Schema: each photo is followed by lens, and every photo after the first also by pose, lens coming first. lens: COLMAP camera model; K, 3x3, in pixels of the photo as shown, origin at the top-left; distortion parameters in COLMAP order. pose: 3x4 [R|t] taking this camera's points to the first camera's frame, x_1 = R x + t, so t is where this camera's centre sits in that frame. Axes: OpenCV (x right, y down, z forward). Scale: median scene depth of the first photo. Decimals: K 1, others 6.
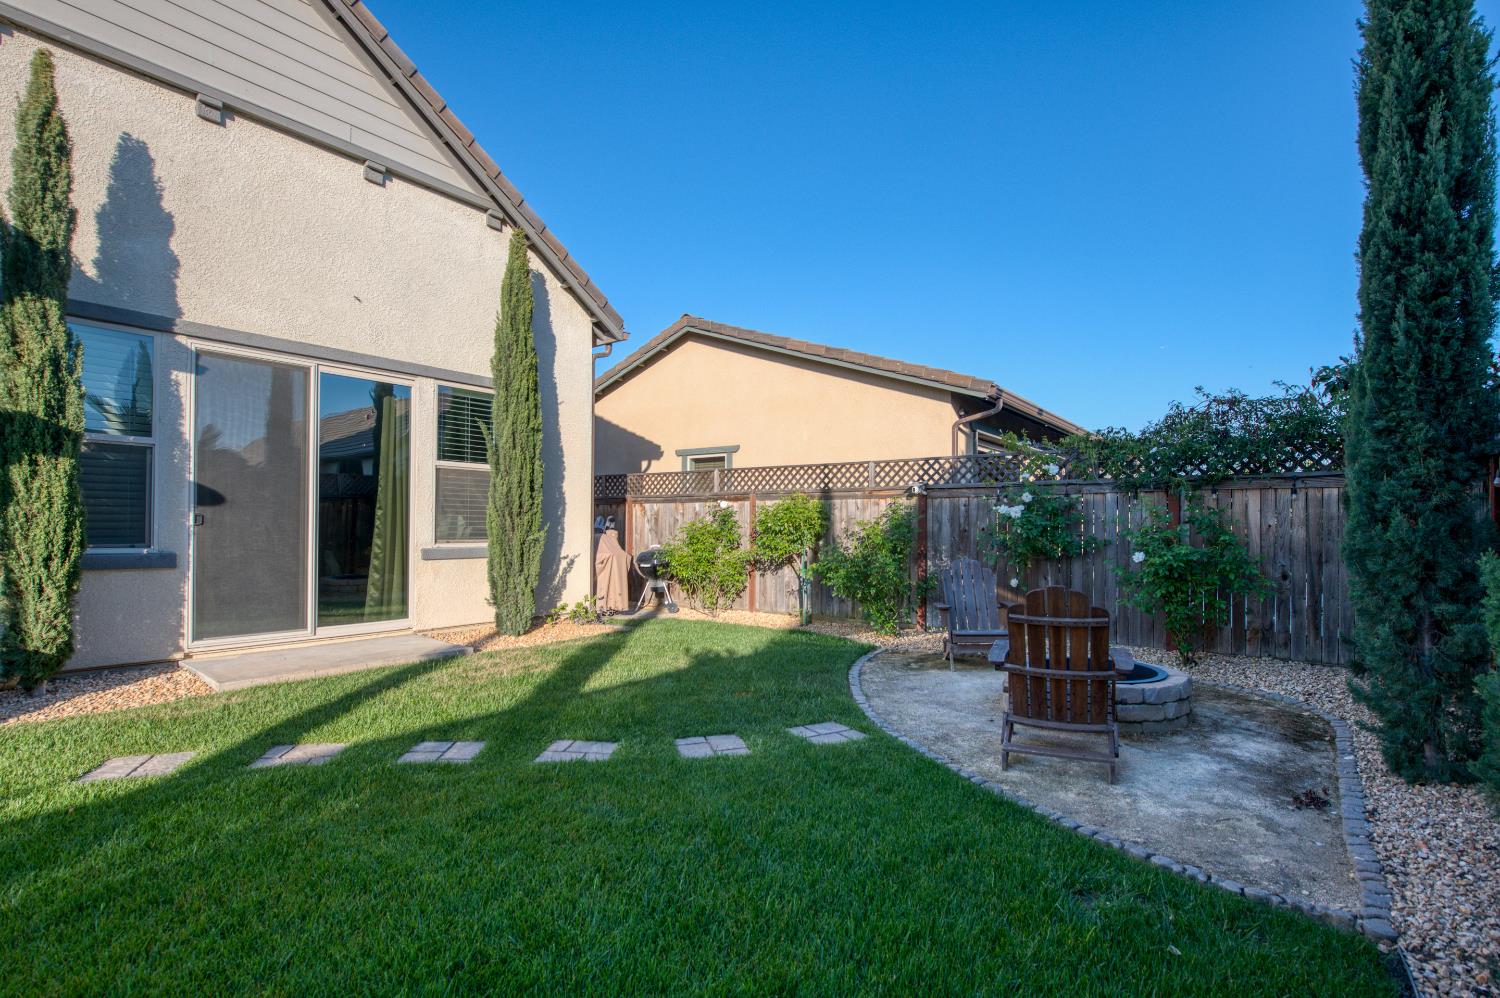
lens RADIAL K [[662.0, 0, 730.1], [0, 662.0, 515.3], [0, 0, 1]] dist [-0.008945, -0.000719]
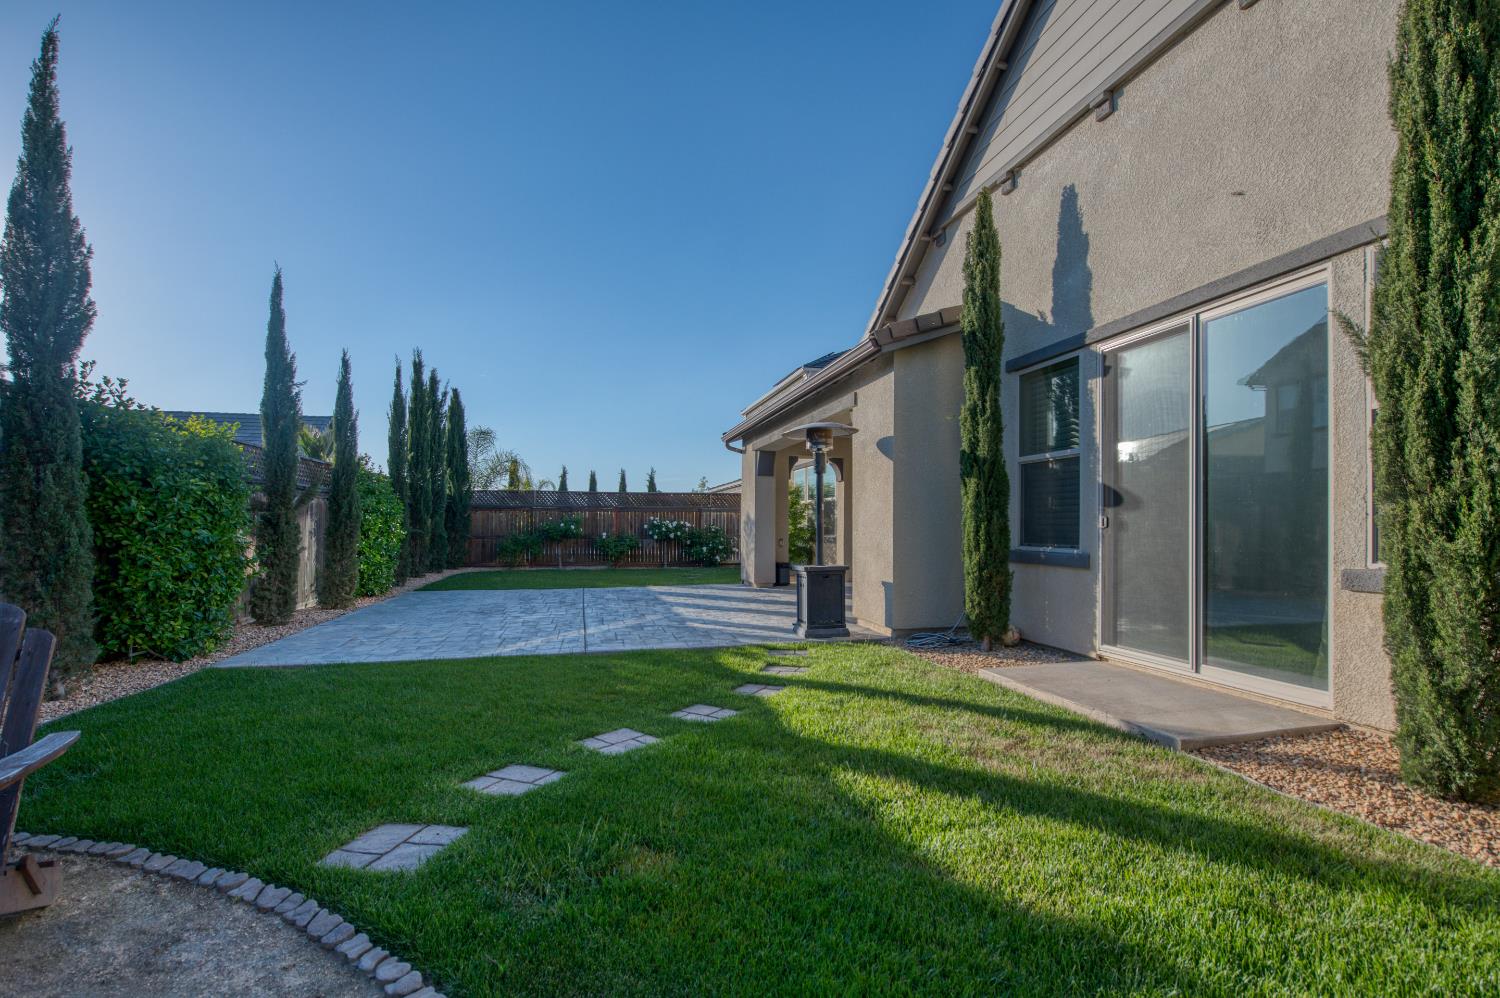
lens RADIAL K [[662.0, 0, 730.1], [0, 662.0, 515.3], [0, 0, 1]] dist [-0.008945, -0.000719]
pose [[-0.586849, -0.027271, -0.809237, 0.334462], [0.006693, 0.999235, -0.038527, 0.031674], [0.809669, -0.028026, -0.586217, 1.148934]]
